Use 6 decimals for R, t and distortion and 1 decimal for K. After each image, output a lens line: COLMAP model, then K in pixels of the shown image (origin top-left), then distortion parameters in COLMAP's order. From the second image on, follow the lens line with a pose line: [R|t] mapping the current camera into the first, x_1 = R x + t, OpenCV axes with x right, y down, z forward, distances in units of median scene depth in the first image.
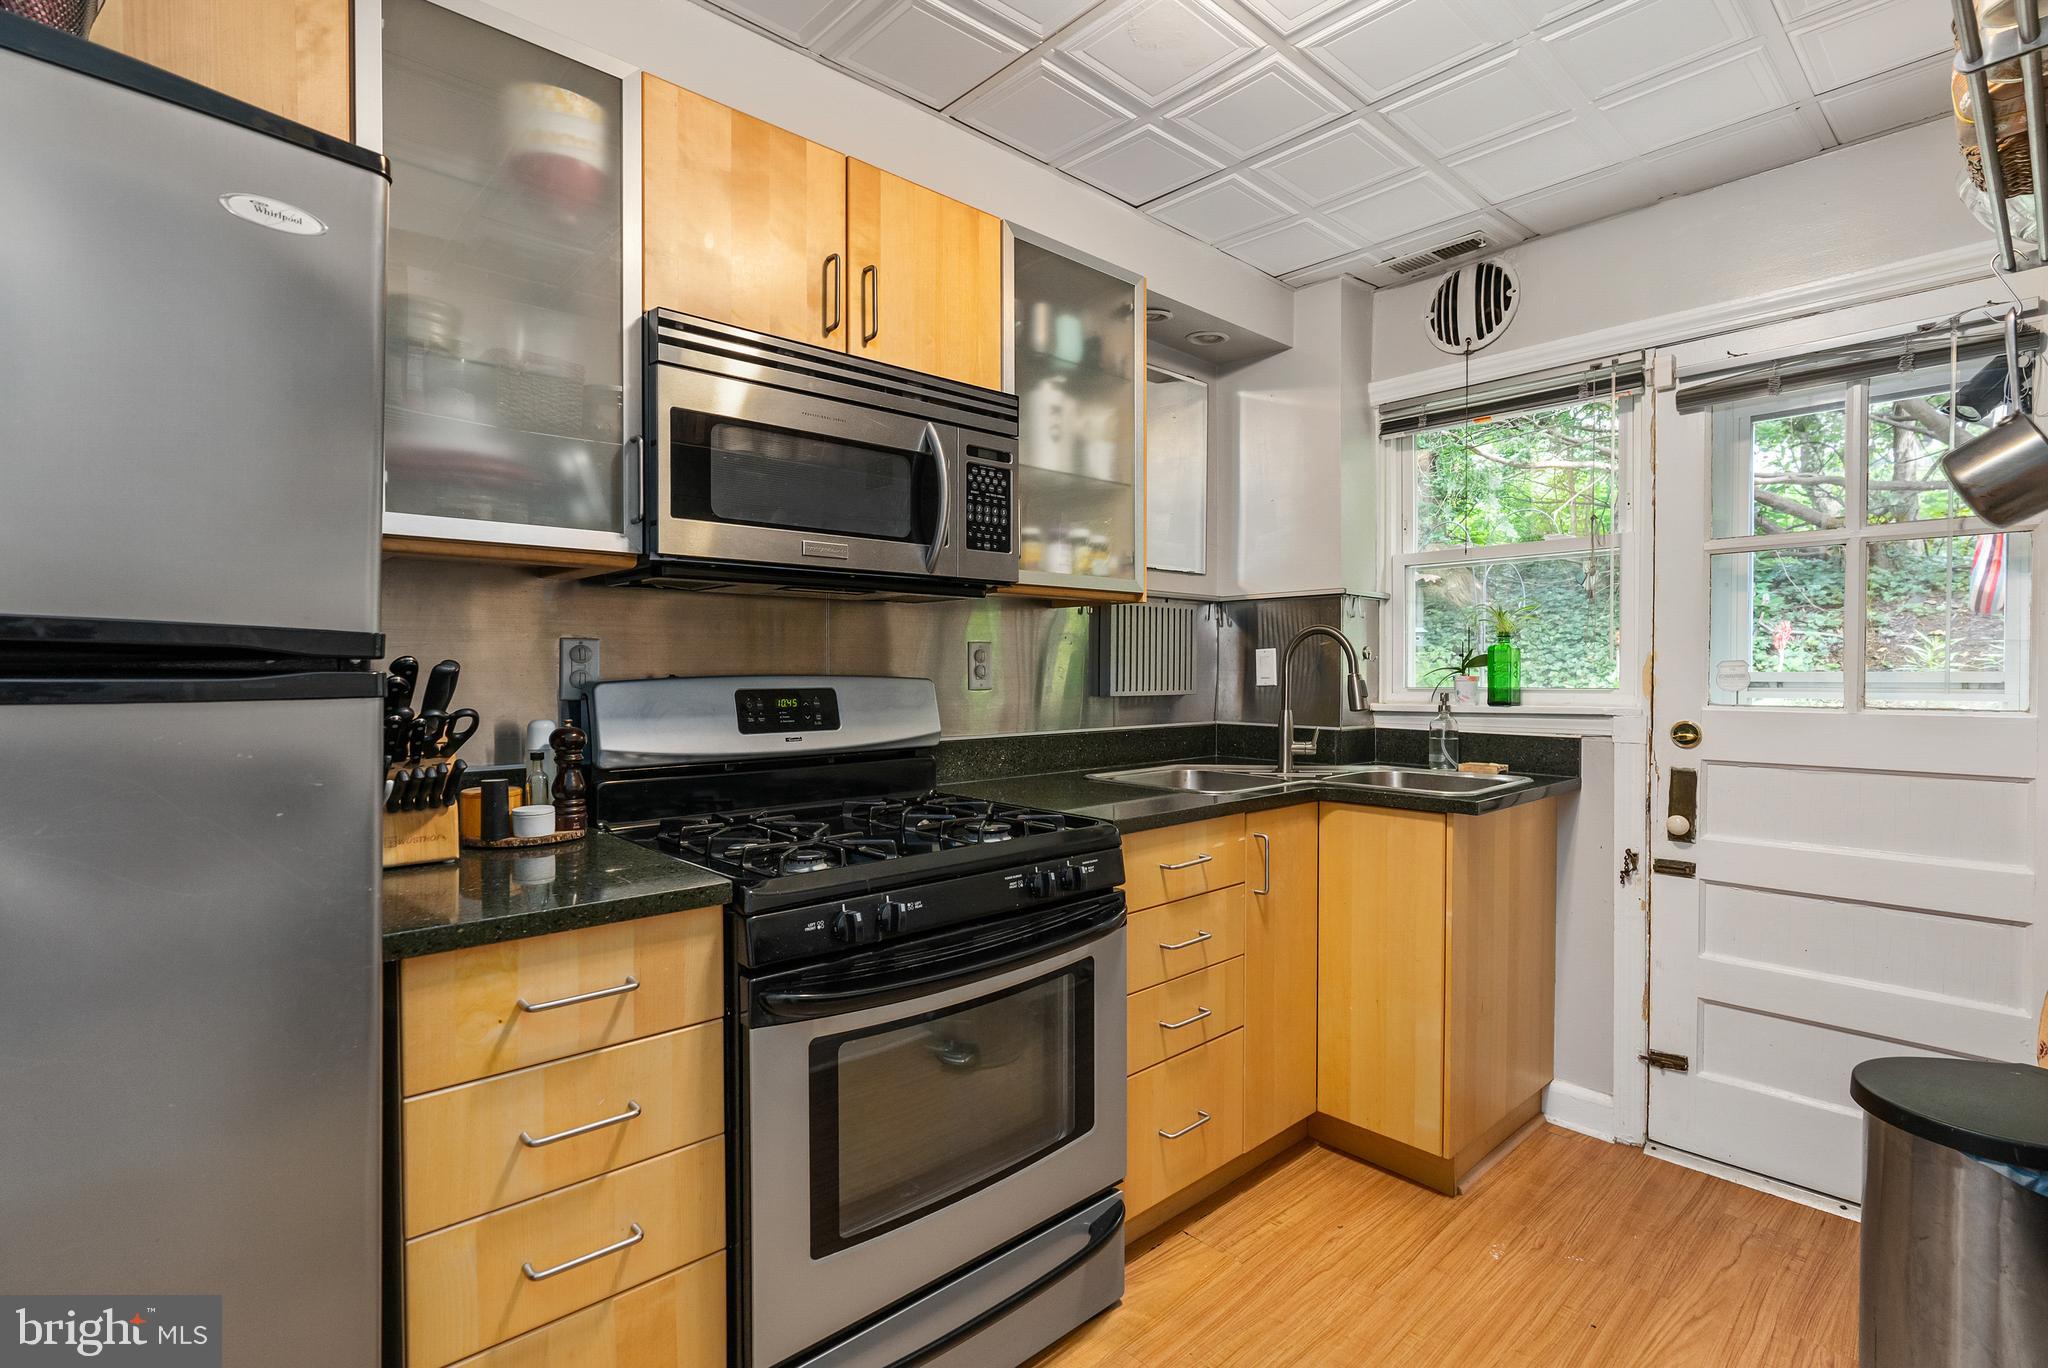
lens RADIAL K [[947.8, 0, 1016.9], [0, 947.8, 680.8], [0, 0, 1]] dist [-0.013266, 0.004539]
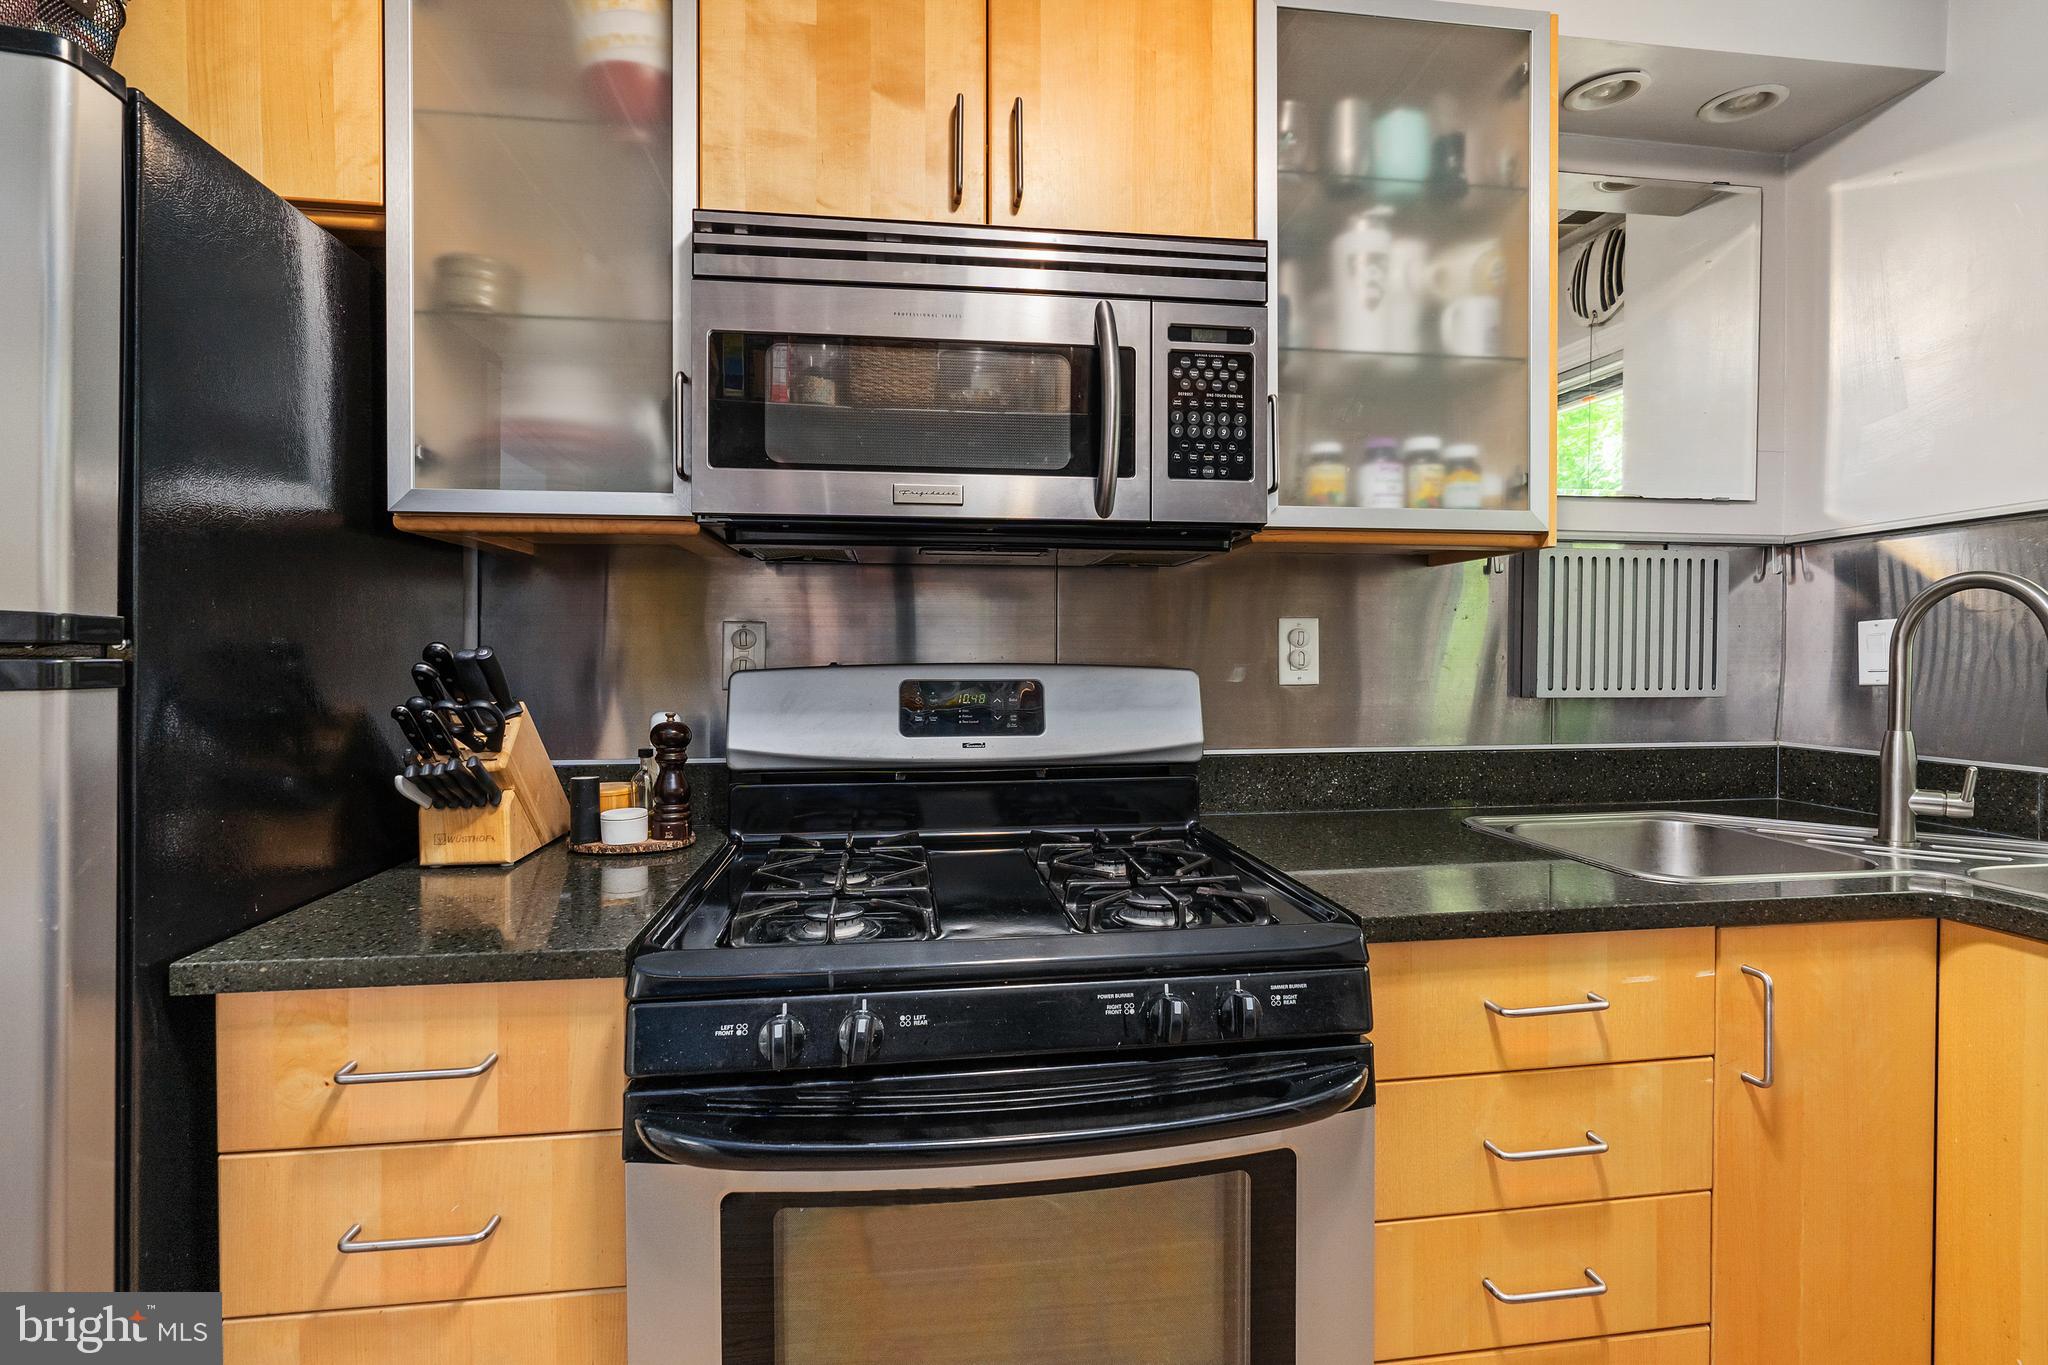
lens RADIAL K [[947.8, 0, 1029.9], [0, 947.8, 658.6], [0, 0, 1]] dist [-0.013266, 0.004539]
pose [[0.828155, 0.003540, -0.560488, 0.219168], [-0.007746, 0.999957, -0.005130, -0.005604], [0.560446, 0.008589, 0.828147, 0.344184]]
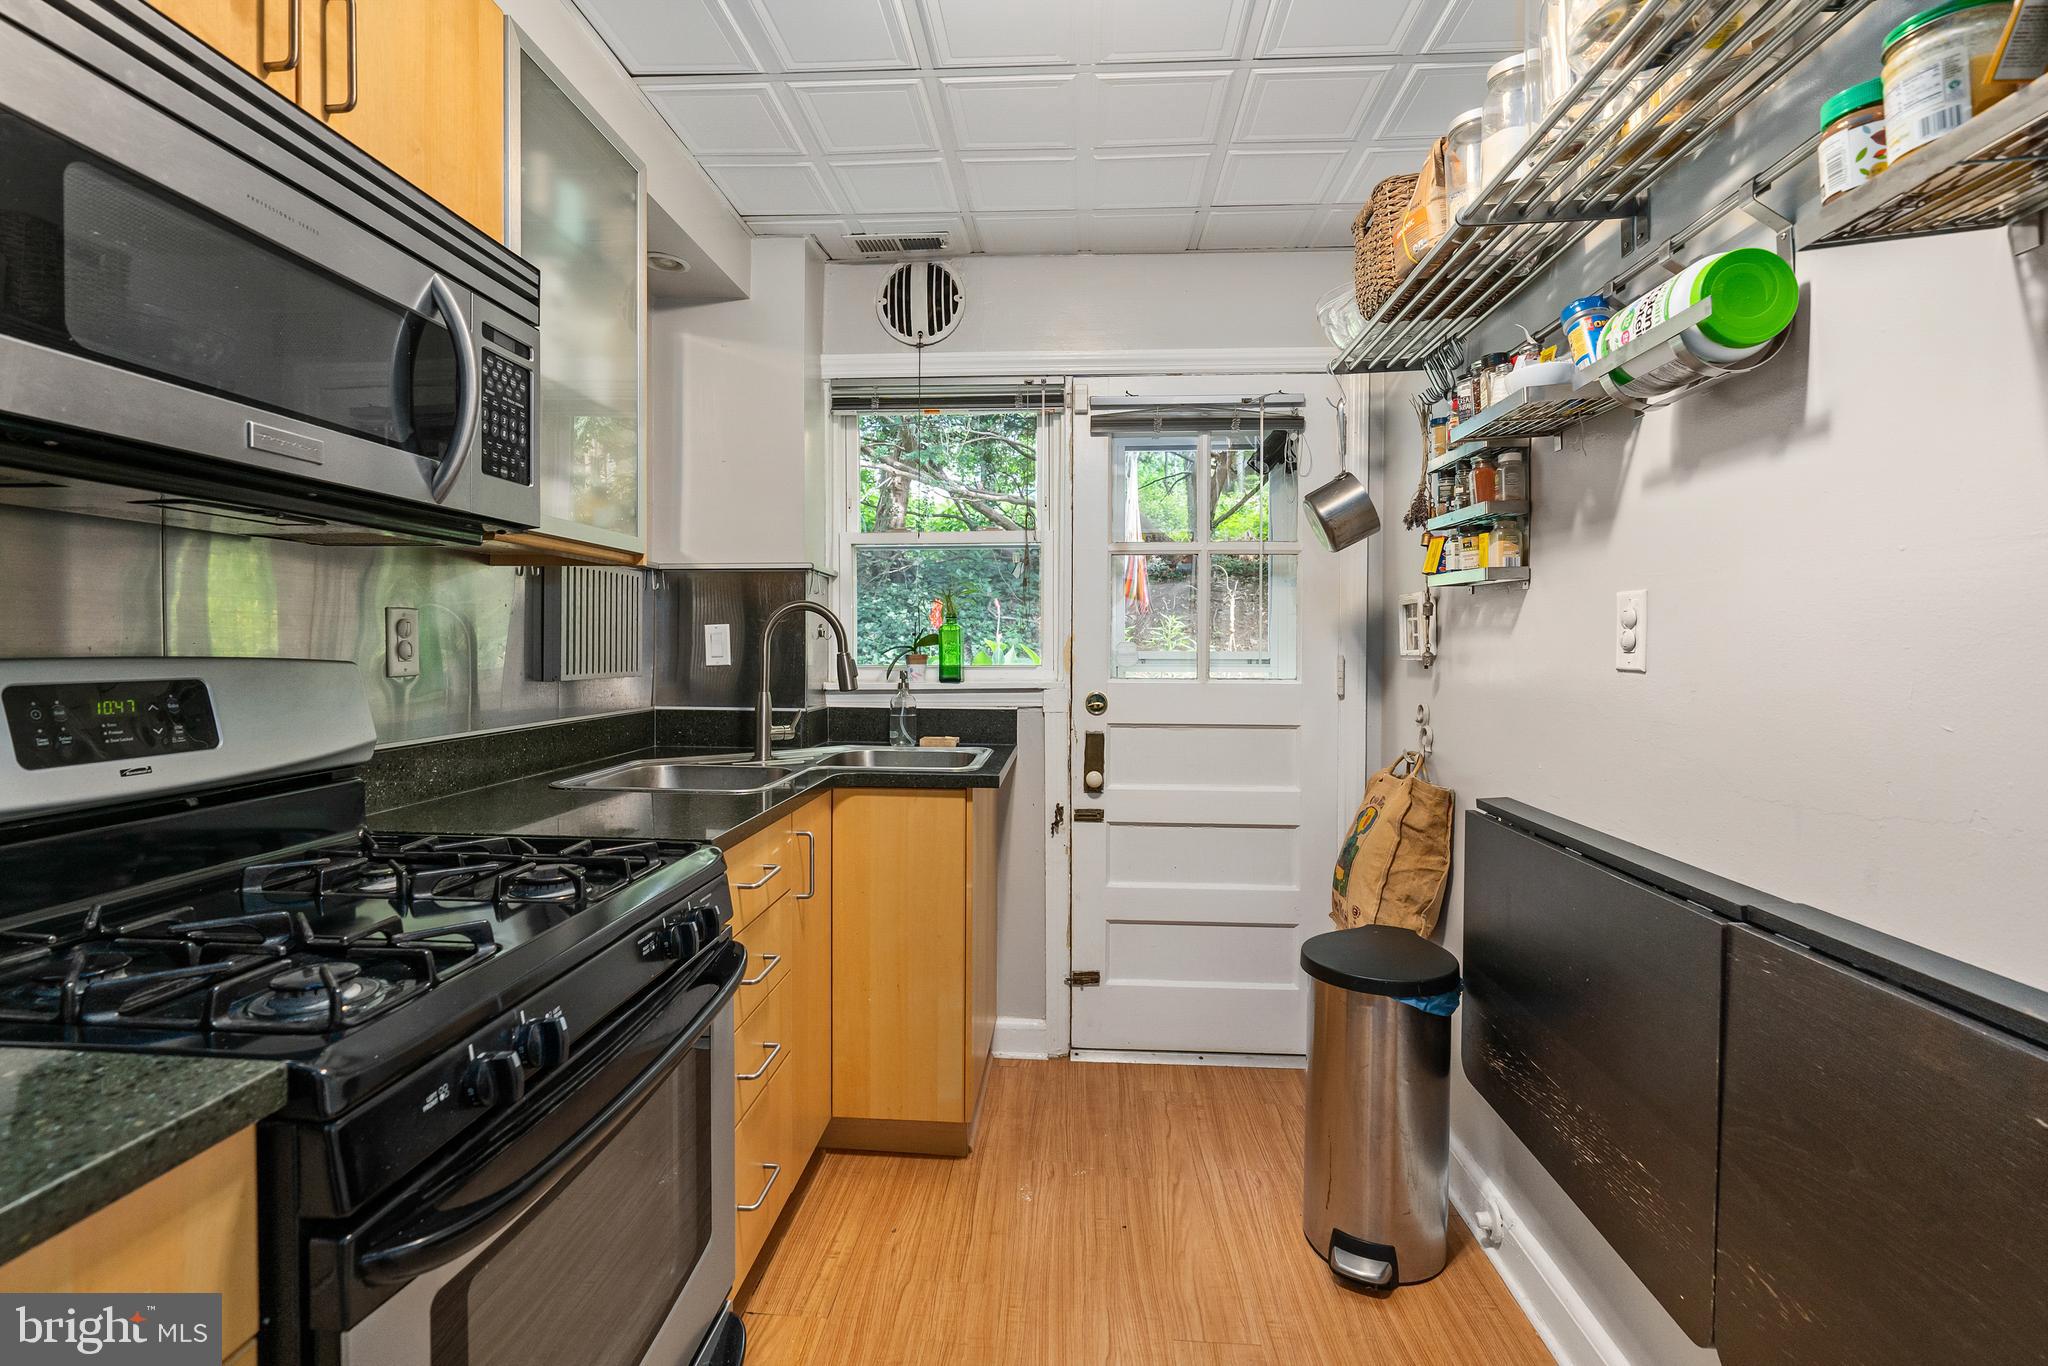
lens RADIAL K [[947.8, 0, 1001.7], [0, 947.8, 660.9], [0, 0, 1]] dist [-0.013266, 0.004539]
pose [[0.730033, -0.006183, 0.683384, -0.220336], [0.002670, 0.999977, 0.006195, -0.005542], [-0.683407, -0.002698, 0.730033, 0.217655]]
